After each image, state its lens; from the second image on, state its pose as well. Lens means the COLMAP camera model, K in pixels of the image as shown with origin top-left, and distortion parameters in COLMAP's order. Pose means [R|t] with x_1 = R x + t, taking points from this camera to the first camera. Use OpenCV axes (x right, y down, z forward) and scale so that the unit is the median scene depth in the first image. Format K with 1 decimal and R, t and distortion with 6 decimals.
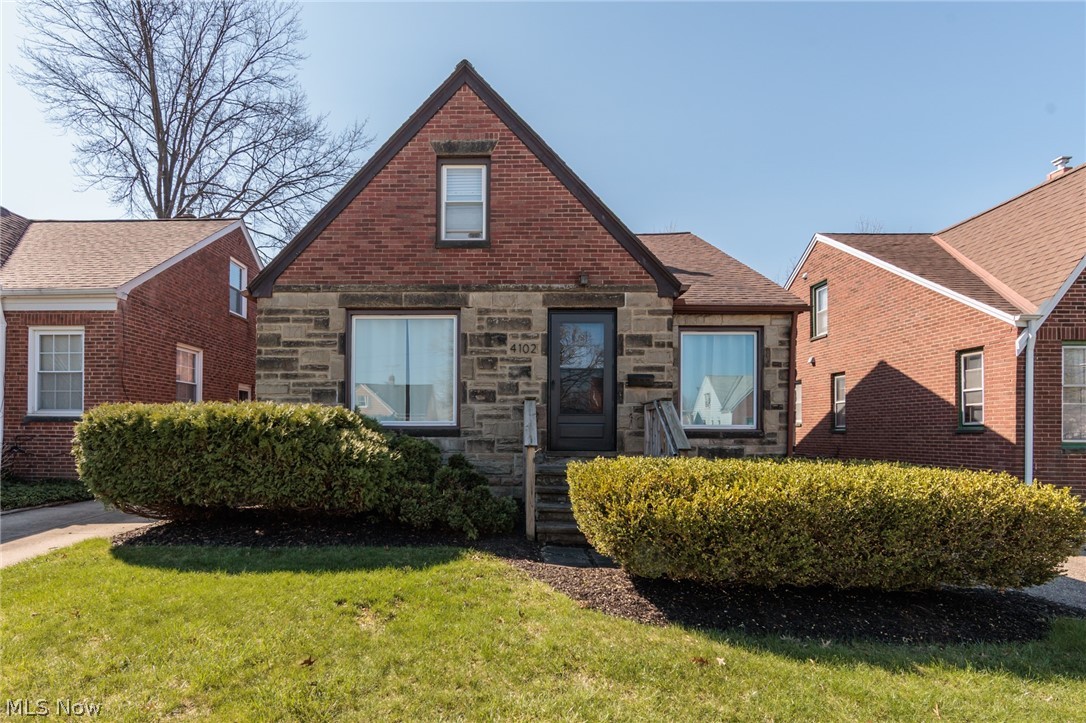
lens RADIAL K [[437.8, 0, 543.0], [0, 437.8, 407.5], [0, 0, 1]] dist [-0.000965, -0.000081]
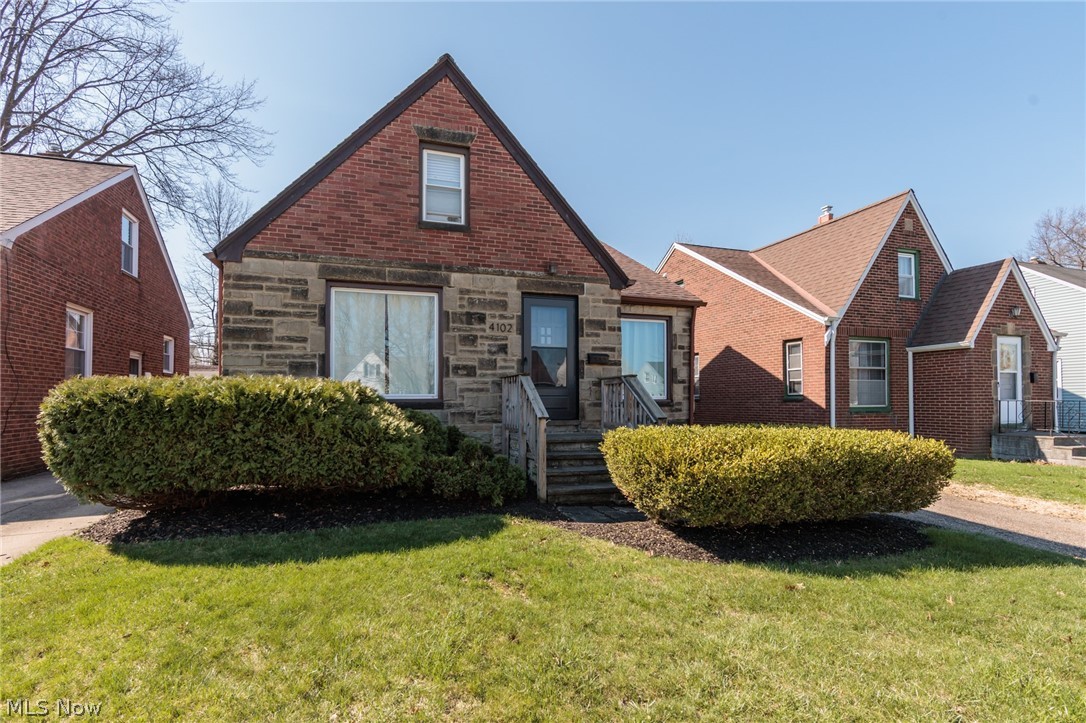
lens RADIAL K [[431.4, 0, 270.5], [0, 431.4, 363.4], [0, 0, 1]] dist [-0.000770, -0.000345]
pose [[0.966551, 0.009940, 0.256280, -0.870517], [-0.007710, 0.999923, -0.009705, -0.030388], [-0.256357, 0.007404, 0.966554, 0.105493]]
